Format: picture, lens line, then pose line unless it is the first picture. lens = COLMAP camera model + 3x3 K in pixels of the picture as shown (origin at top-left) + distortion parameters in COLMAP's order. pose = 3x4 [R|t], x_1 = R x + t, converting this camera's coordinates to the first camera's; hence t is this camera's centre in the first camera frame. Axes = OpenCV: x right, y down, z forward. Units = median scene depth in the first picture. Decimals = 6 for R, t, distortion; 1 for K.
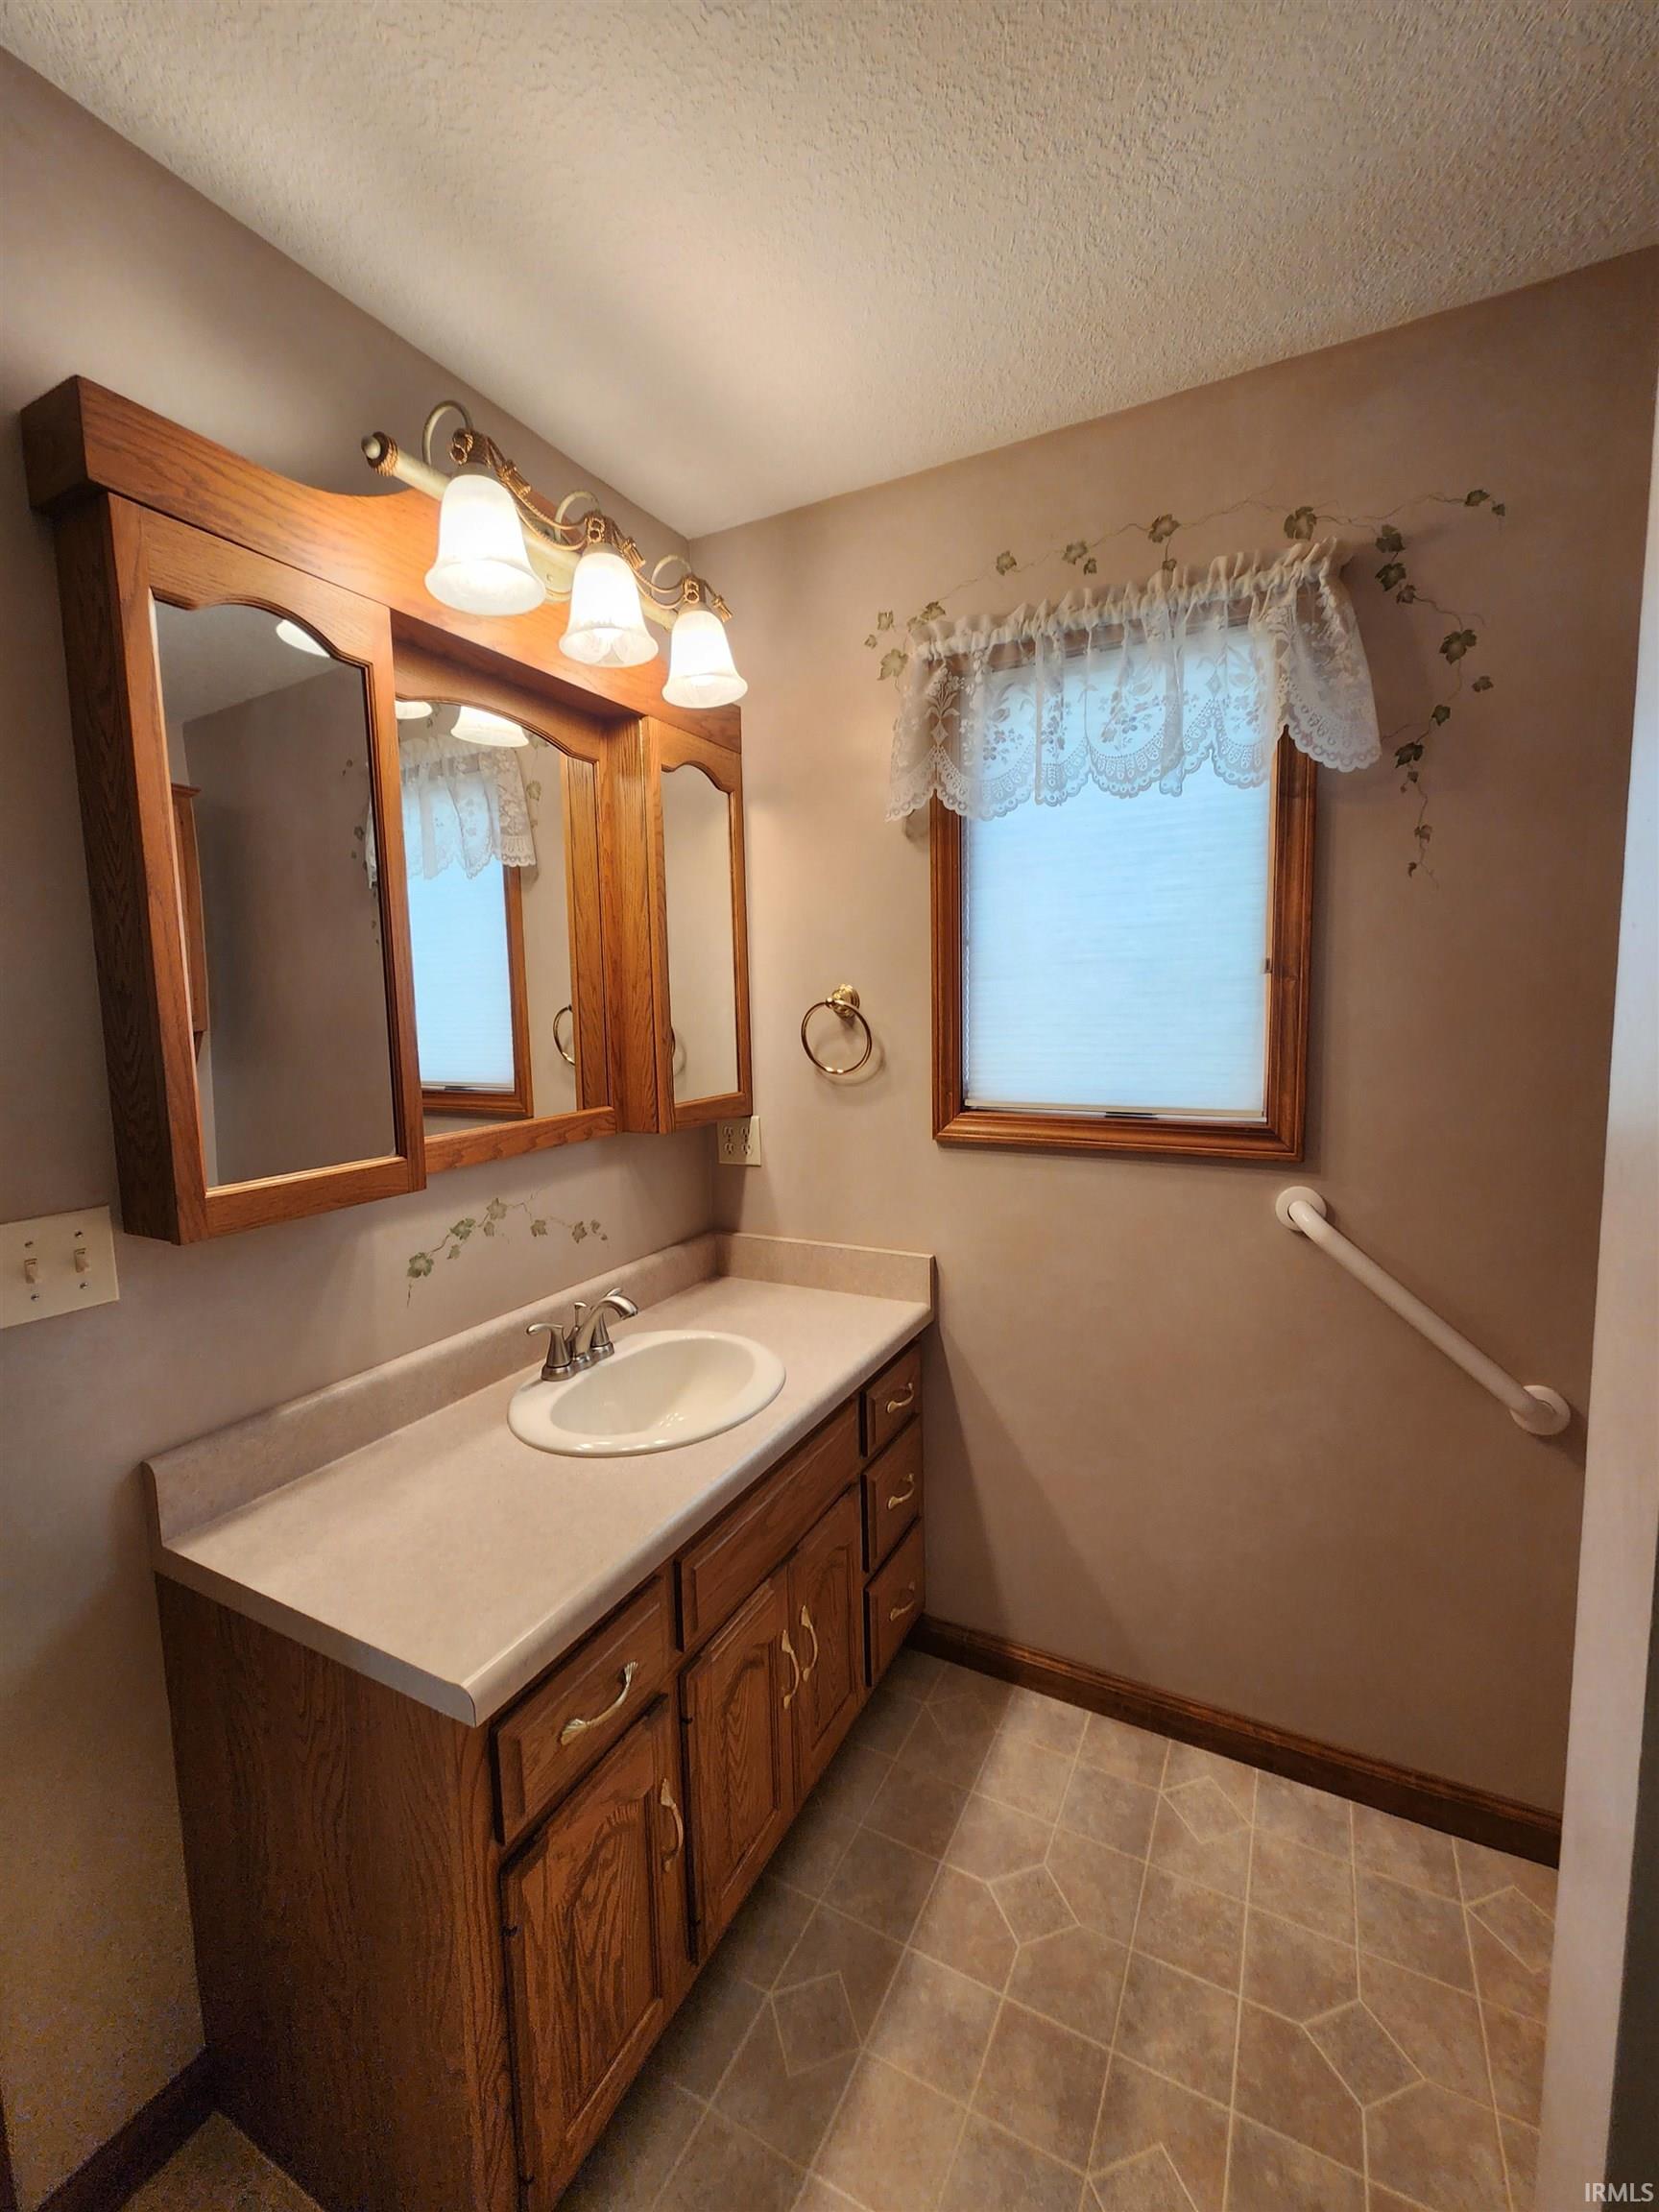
lens RADIAL K [[909.4, 0, 833.8], [0, 909.4, 1098.6], [0, 0, 1]] dist [0.000497, -0.000842]
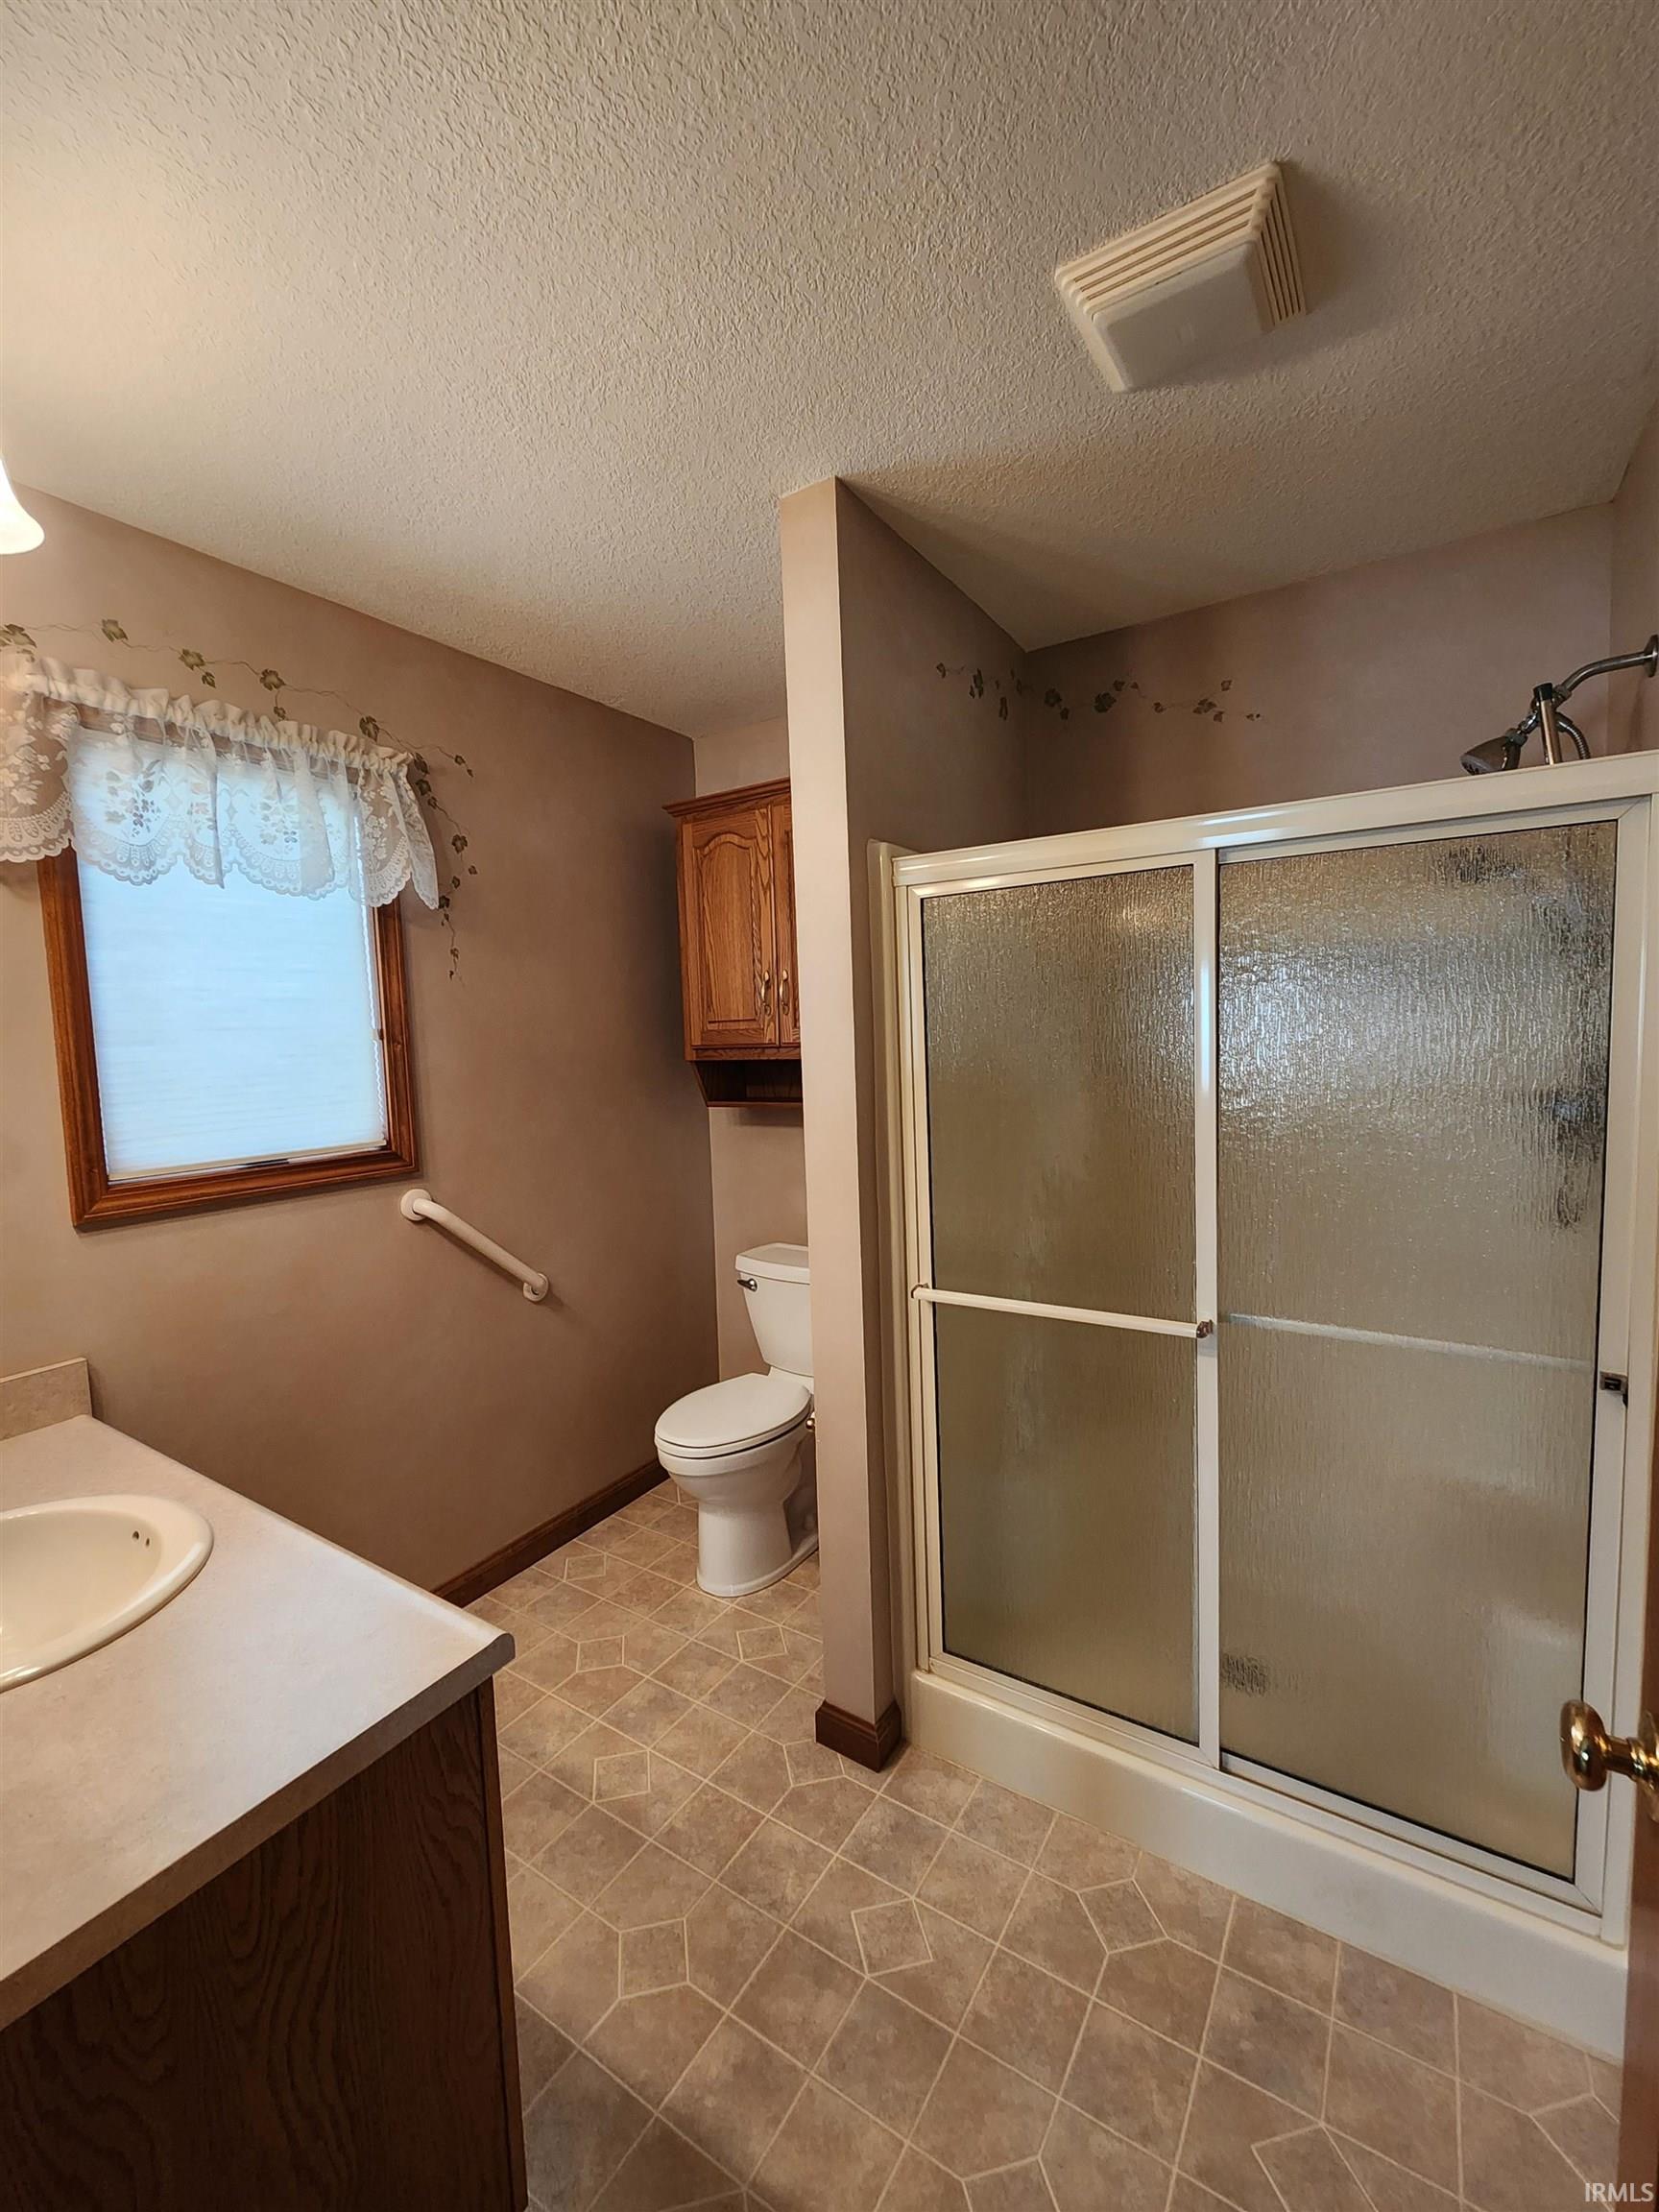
lens RADIAL K [[903.0, 0, 829.5], [0, 903.0, 1106.0], [0, 0, 1]] dist [-0.013992, 0.000184]
pose [[0.087929, -0.068598, 0.993762, -0.814077], [0.131685, 0.989671, 0.056664, -0.026384], [-0.987384, 0.125881, 0.096054, 0.212133]]
